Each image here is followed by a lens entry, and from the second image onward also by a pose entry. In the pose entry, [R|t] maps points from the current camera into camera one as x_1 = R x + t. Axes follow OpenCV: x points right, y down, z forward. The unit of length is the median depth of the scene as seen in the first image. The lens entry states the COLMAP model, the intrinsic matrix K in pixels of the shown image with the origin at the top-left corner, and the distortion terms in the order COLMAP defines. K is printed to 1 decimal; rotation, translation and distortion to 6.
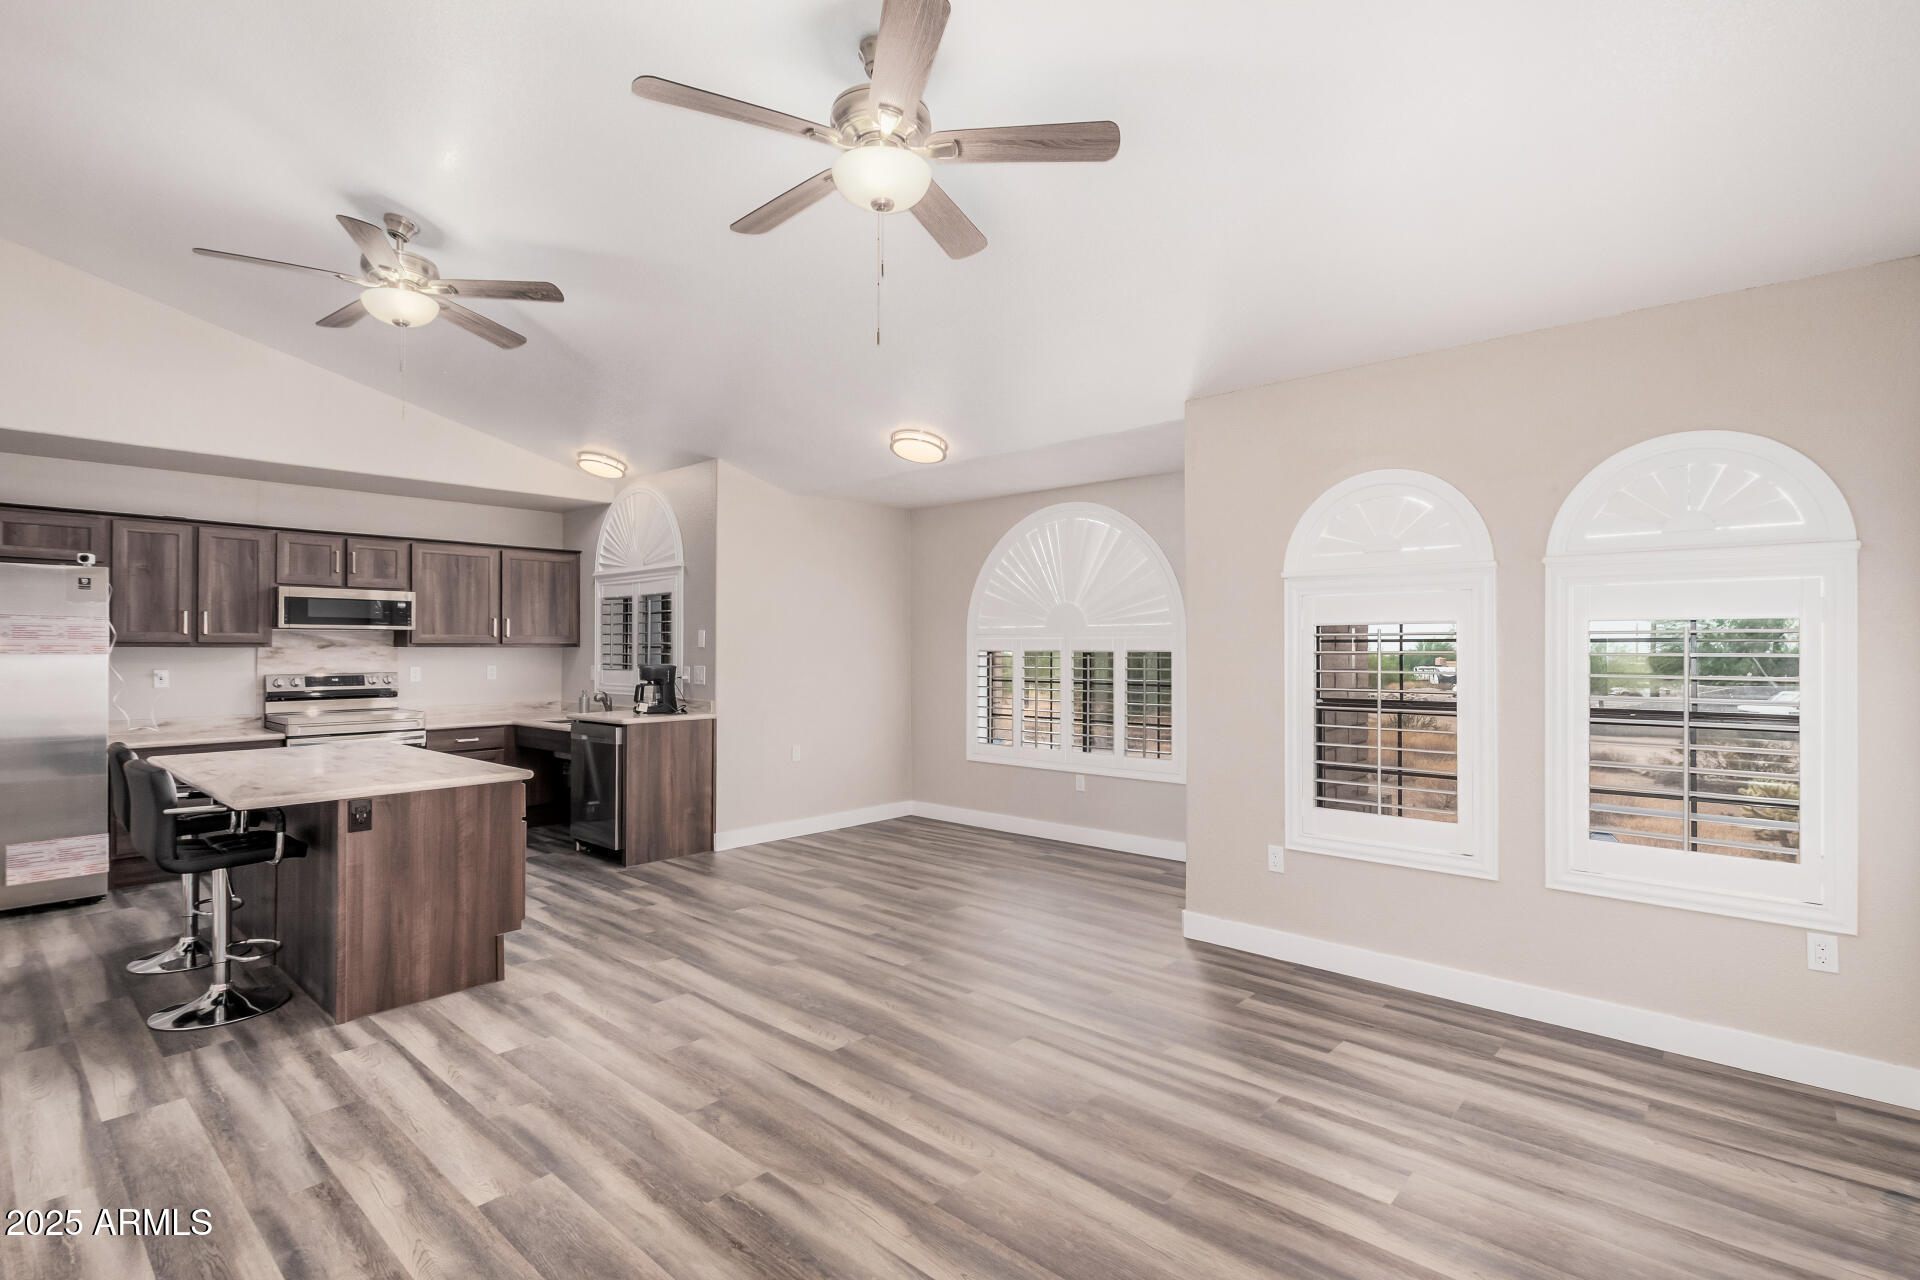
lens RADIAL K [[930.4, 0, 968.3], [0, 930.4, 640.6], [0, 0, 1]] dist [0.003842, 0.000865]
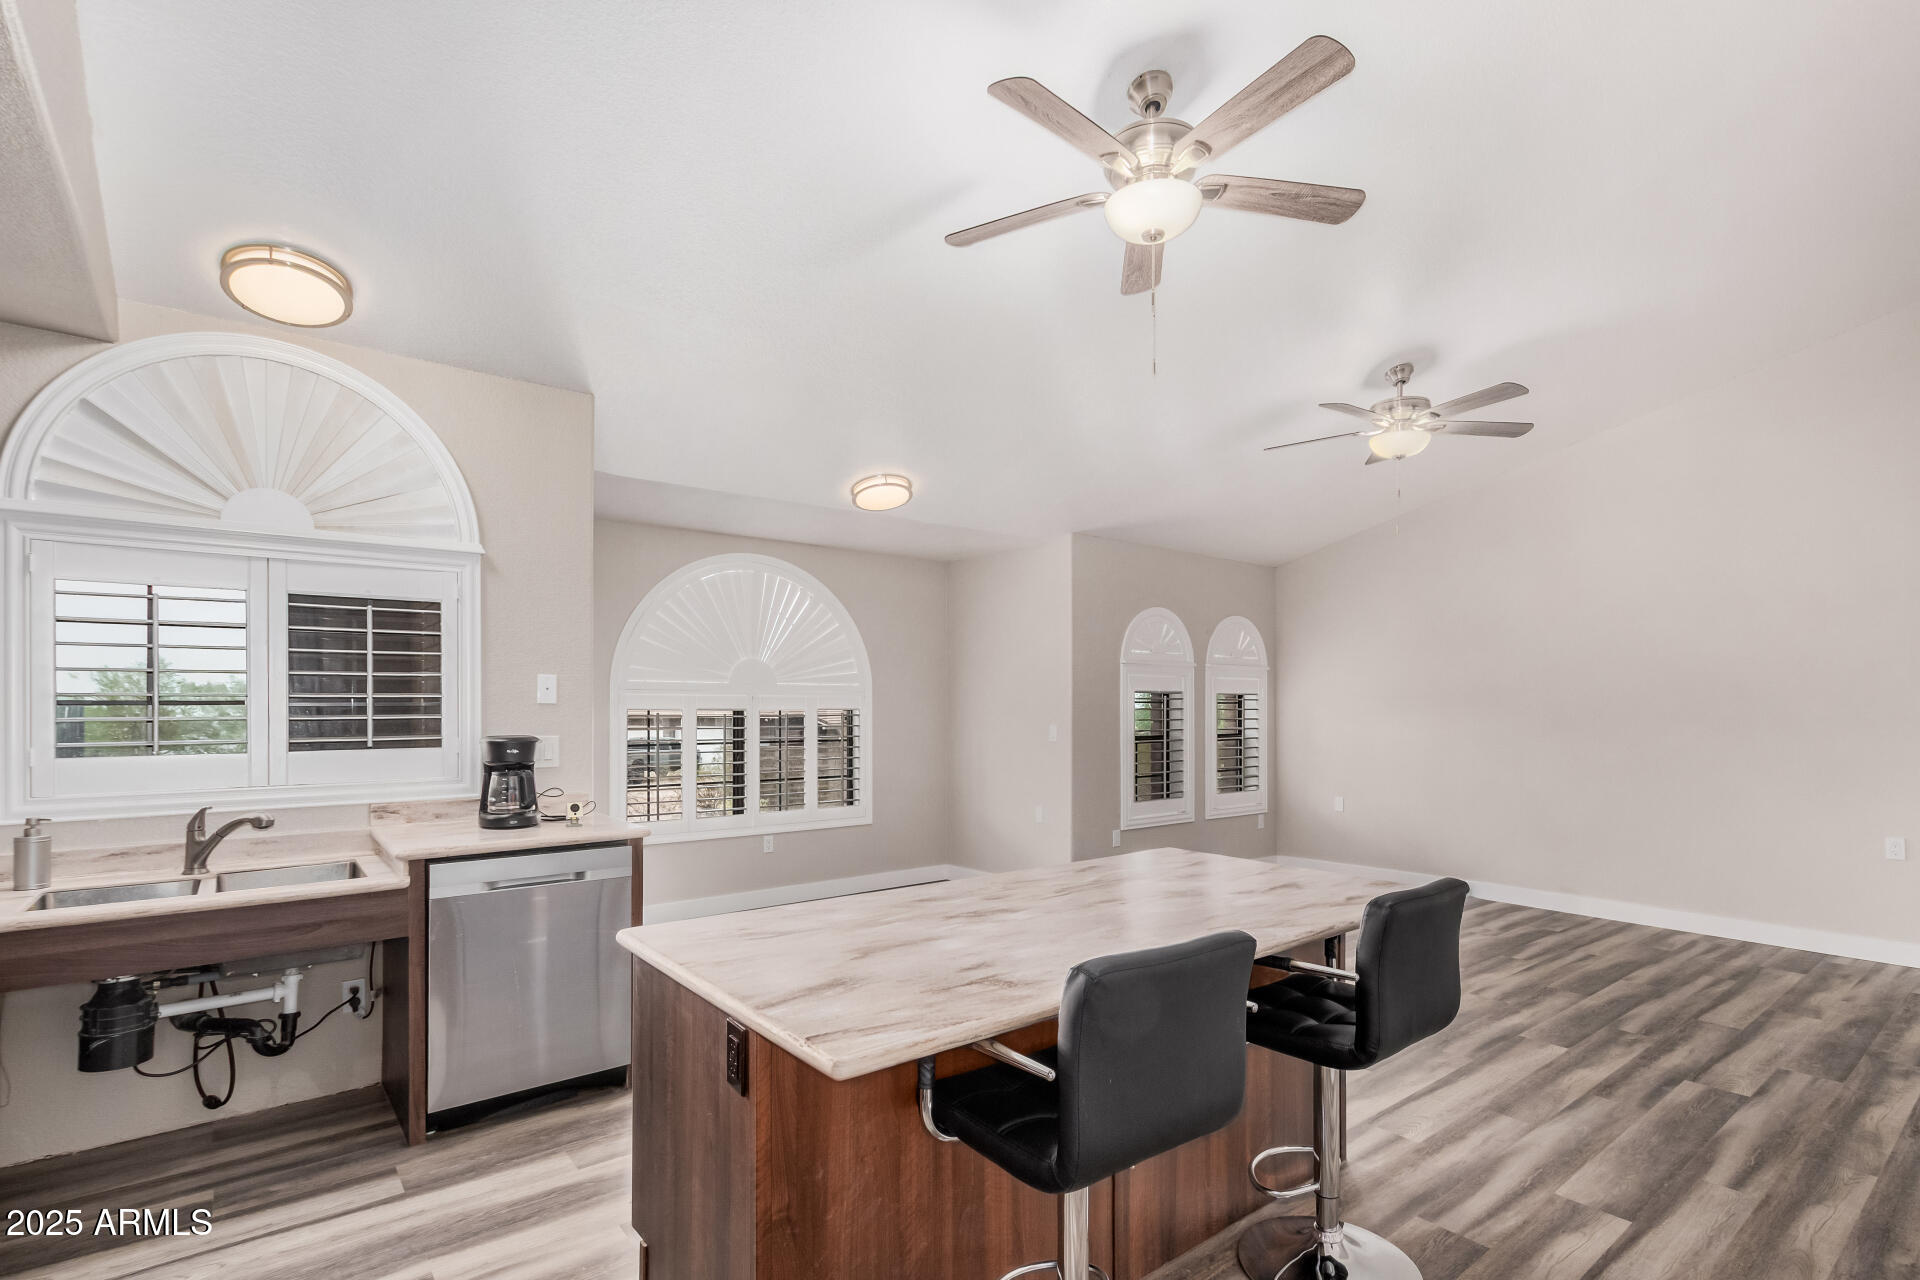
lens RADIAL K [[930.4, 0, 974.5], [0, 930.4, 716.6], [0, 0, 1]] dist [0.003842, 0.000865]
pose [[0.146853, -0.008845, 0.989119, -1.625321], [-0.007604, 0.999920, 0.010070, 0.014245], [-0.989129, -0.009000, 0.146774, 1.276335]]
